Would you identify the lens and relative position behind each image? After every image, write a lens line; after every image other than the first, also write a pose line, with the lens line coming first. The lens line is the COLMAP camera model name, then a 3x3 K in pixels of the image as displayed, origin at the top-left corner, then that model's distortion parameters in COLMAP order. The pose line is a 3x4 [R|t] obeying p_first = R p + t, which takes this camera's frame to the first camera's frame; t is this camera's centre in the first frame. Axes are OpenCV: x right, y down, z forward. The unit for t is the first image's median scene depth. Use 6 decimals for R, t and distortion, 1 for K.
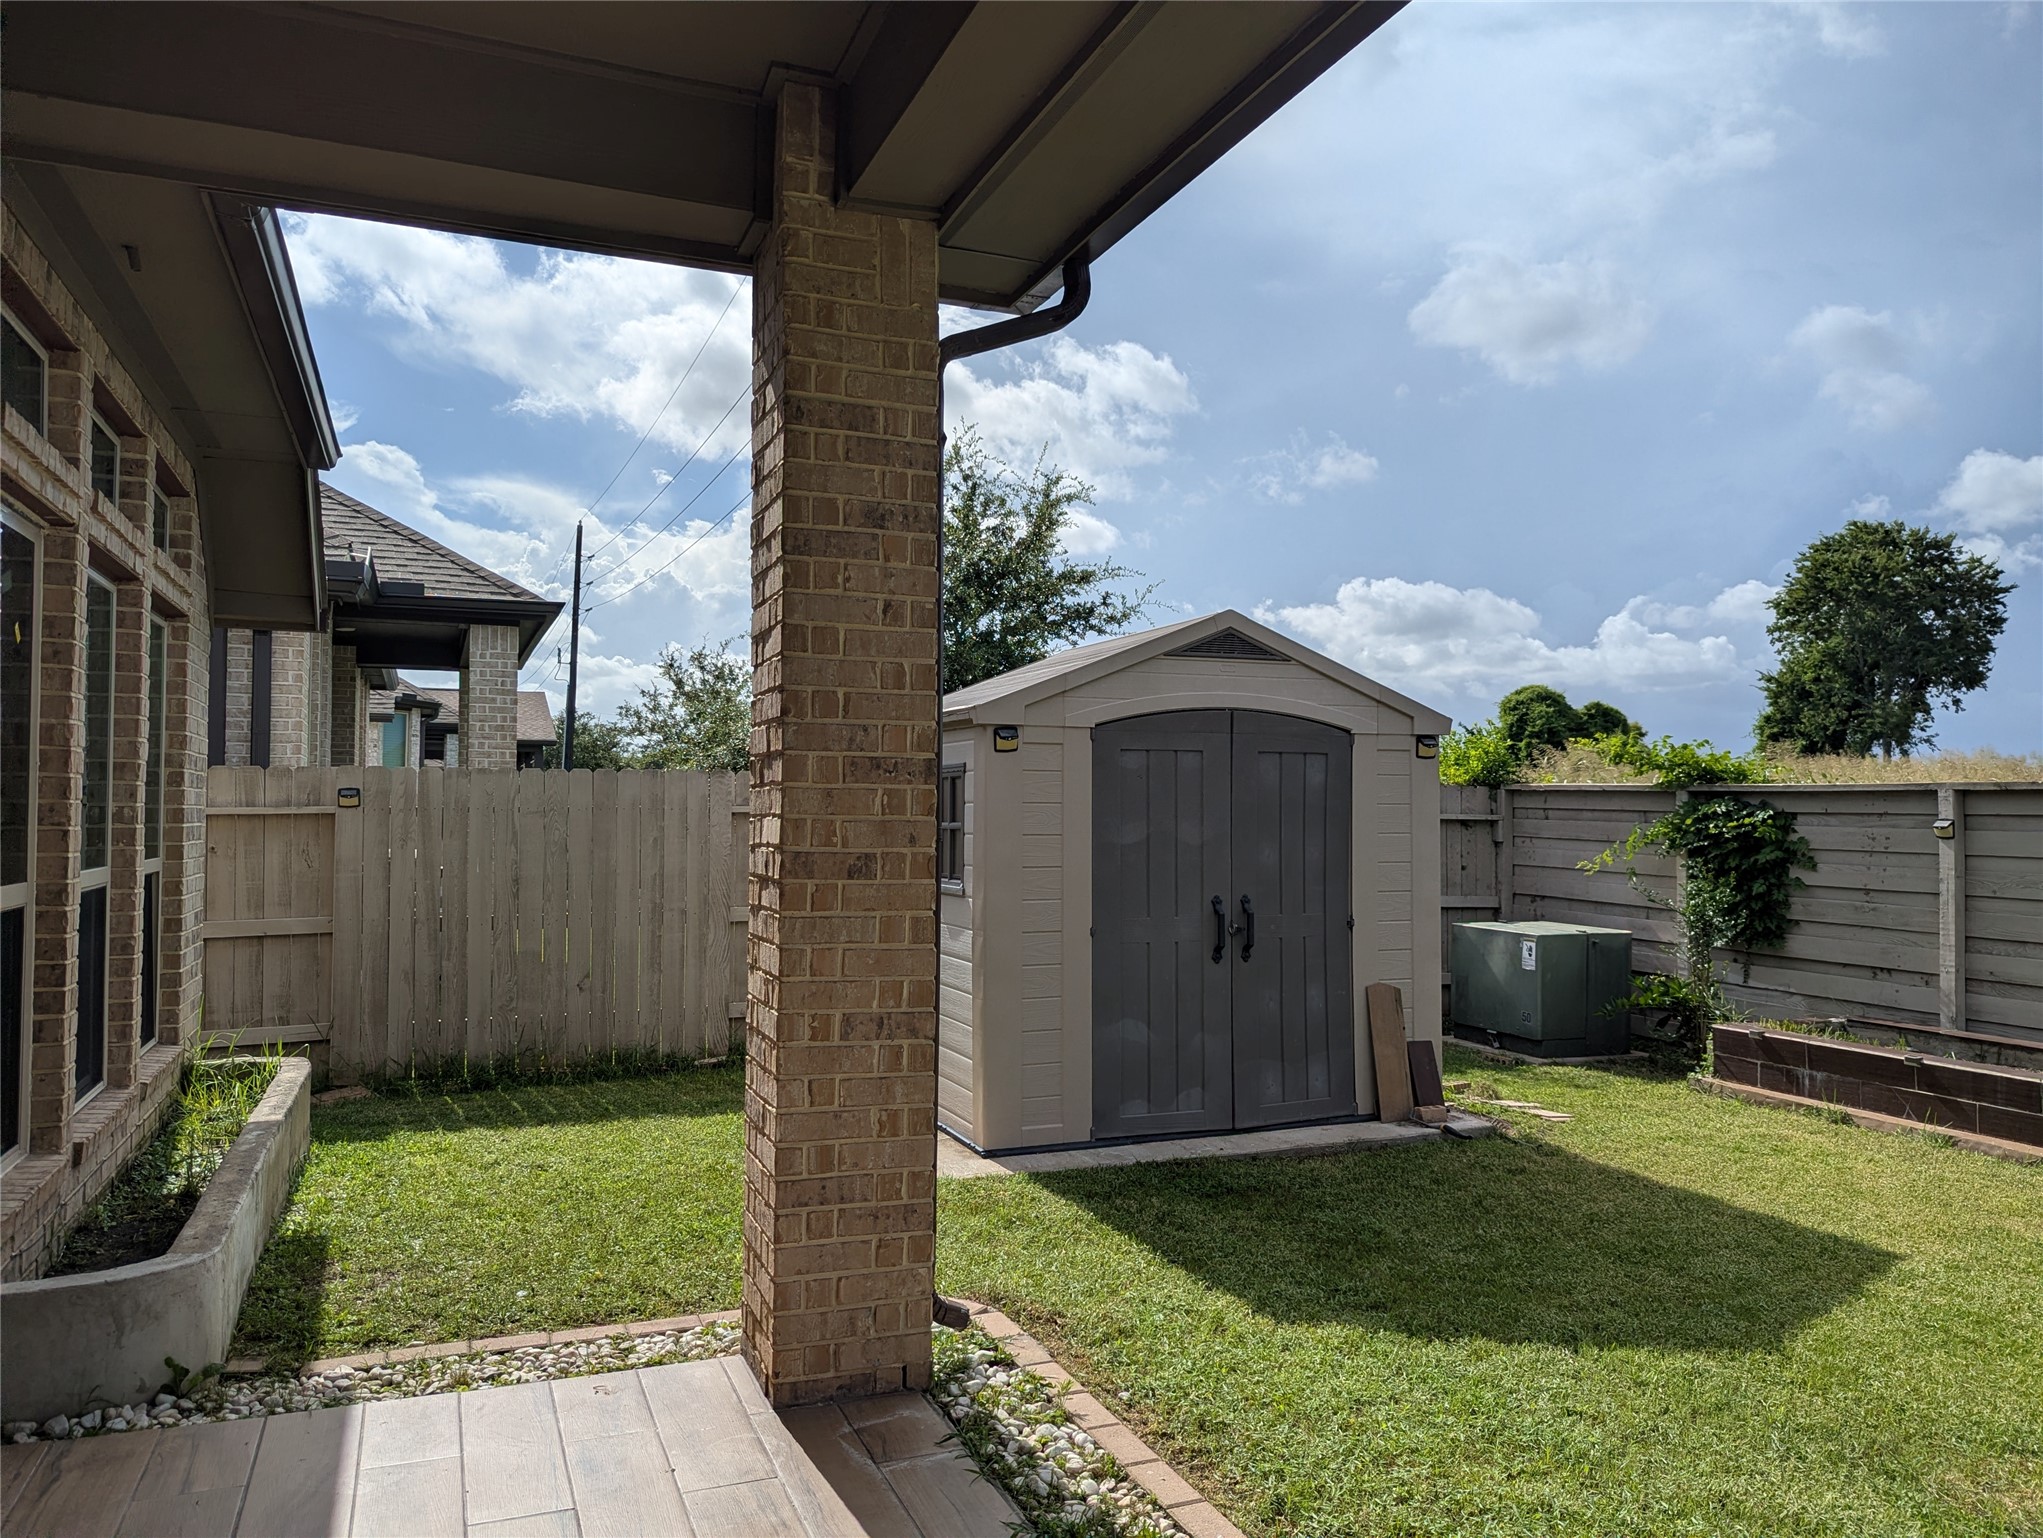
lens RADIAL K [[1450.3, 0, 1028.0], [0, 1450.3, 773.0], [0, 0, 1]] dist [0.055341, -0.051339]
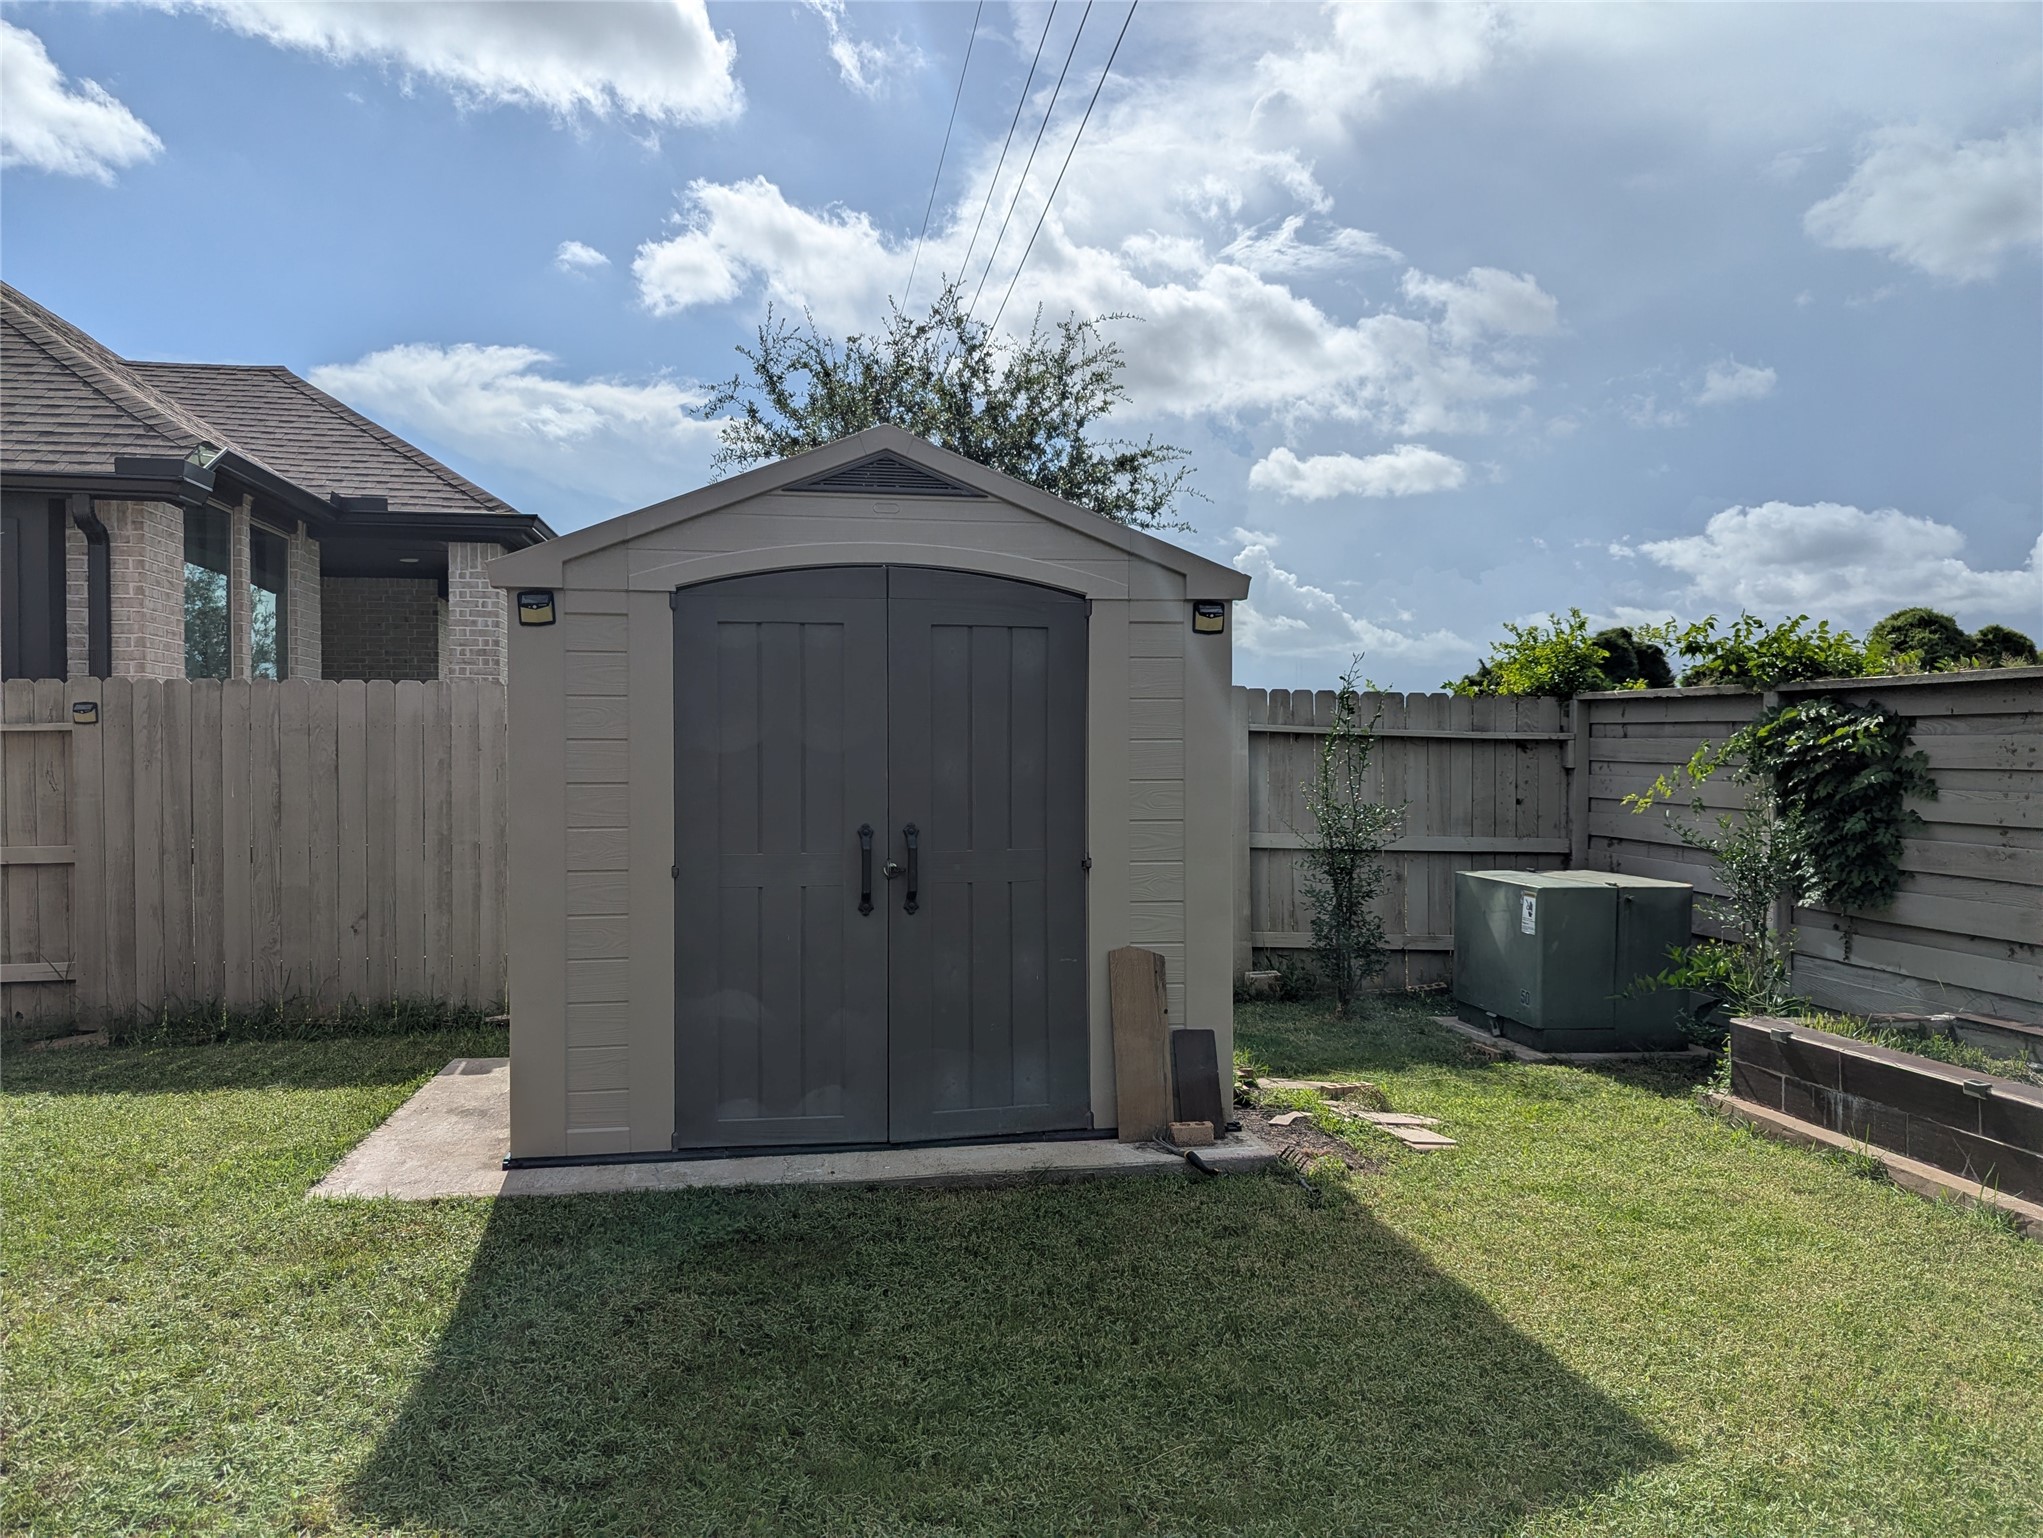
lens RADIAL K [[1450.3, 0, 1014.7], [0, 1450.3, 785.7], [0, 0, 1]] dist [0.055341, -0.051339]
pose [[0.973676, 0.000434, -0.227937, 0.282593], [0.009712, 0.999011, 0.043389, 0.026697], [0.227730, -0.044461, 0.972709, 0.239746]]
